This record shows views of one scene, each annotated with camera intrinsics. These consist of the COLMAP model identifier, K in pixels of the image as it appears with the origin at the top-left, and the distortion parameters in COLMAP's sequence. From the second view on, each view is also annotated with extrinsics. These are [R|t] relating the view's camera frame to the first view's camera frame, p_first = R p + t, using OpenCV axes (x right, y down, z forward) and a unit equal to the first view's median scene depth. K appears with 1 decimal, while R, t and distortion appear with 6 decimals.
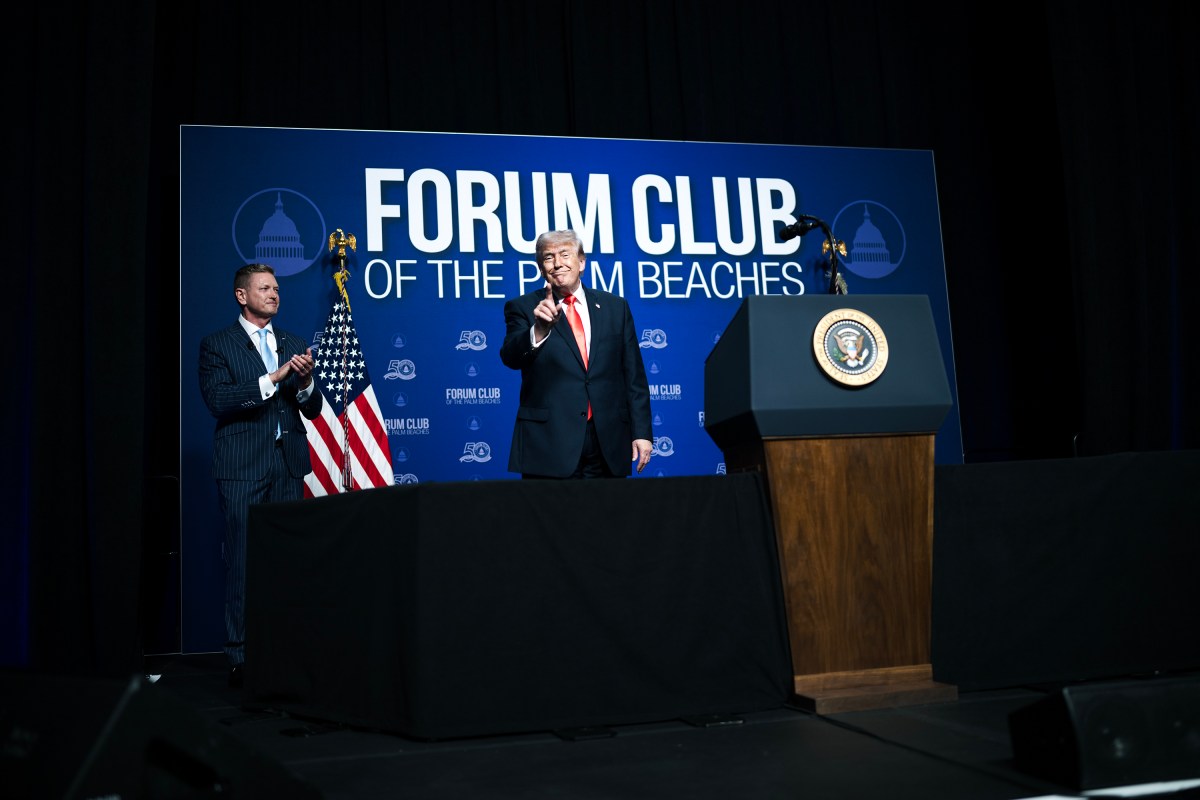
lens RADIAL K [[1161.1, 0, 600.8], [0, 1161.1, 386.8], [0, 0, 1]] dist [-0.054437, -0.004336]
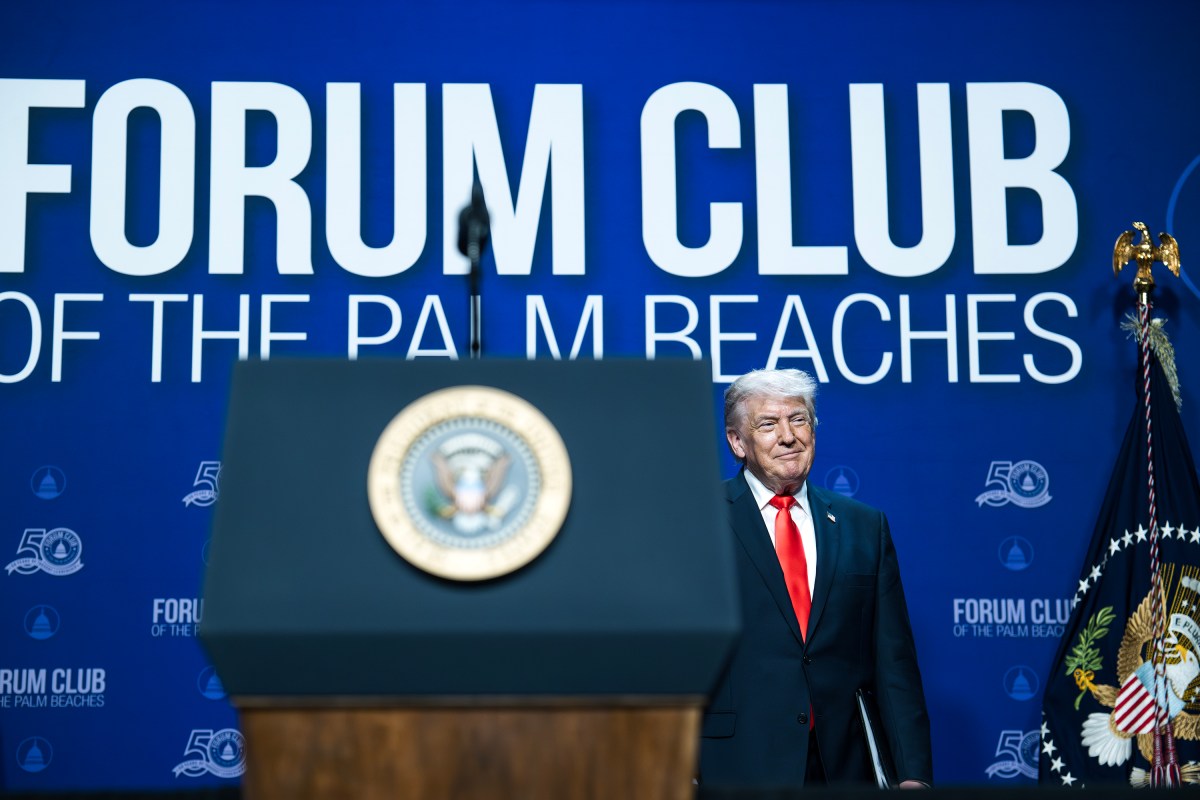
lens RADIAL K [[2885.1, 0, 585.7], [0, 2885.1, 398.9], [0, 0, 1]] dist [0.232023, 0.917151]
pose [[0.972670, 0.000460, -0.232191, 0.249341], [-0.018695, 0.996907, -0.076338, 0.006649], [0.231437, 0.078593, 0.969670, 0.012703]]
